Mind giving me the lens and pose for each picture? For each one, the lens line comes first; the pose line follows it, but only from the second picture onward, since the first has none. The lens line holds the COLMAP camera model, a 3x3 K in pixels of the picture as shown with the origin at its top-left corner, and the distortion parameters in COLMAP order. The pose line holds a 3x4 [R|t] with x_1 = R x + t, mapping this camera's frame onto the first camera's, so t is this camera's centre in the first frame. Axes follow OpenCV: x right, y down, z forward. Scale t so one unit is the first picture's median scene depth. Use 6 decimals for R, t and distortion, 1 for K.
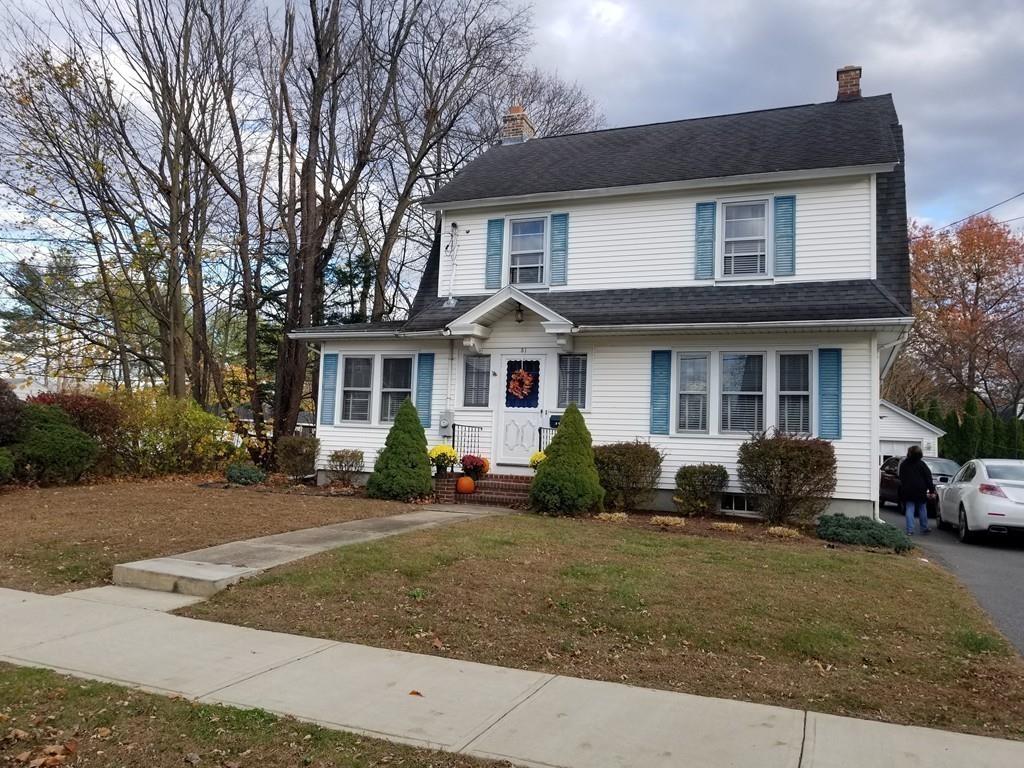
lens RADIAL K [[808.2, 0, 514.8], [0, 808.2, 383.5], [0, 0, 1]] dist [-0.003765, 0.003910]
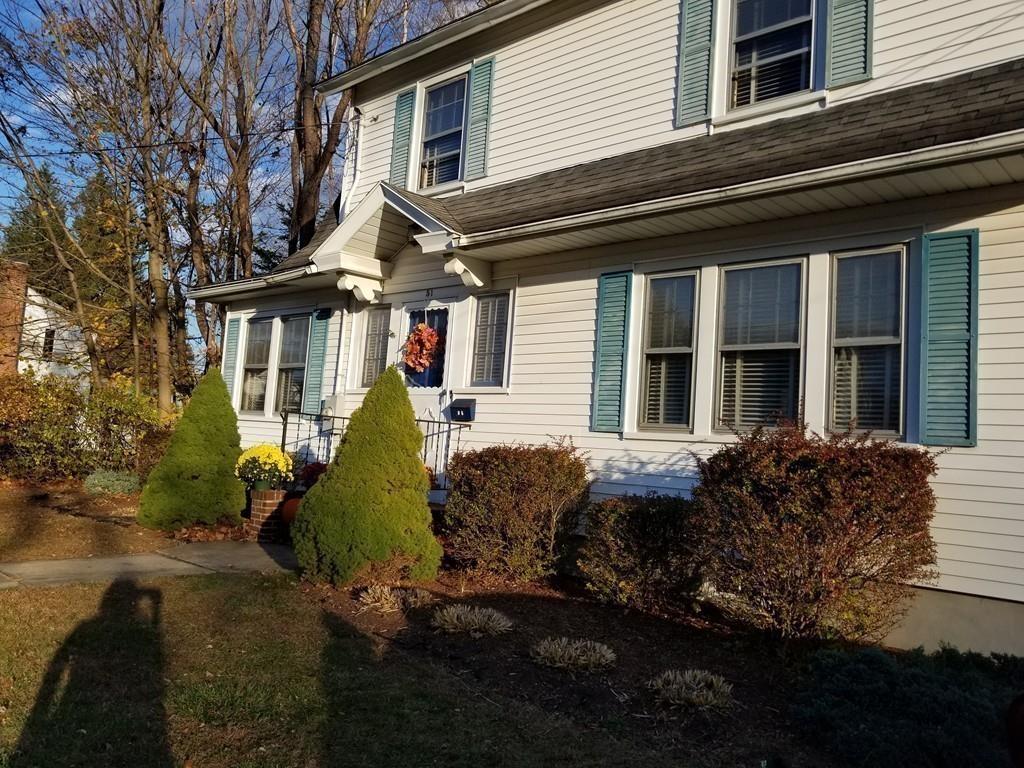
lens RADIAL K [[808.2, 0, 508.8], [0, 808.2, 382.8], [0, 0, 1]] dist [-0.003765, 0.003910]
pose [[0.934979, -0.001786, -0.354698, 0.303815], [-0.009541, 0.999499, -0.030183, 0.047047], [0.354574, 0.031605, 0.934494, 0.494132]]
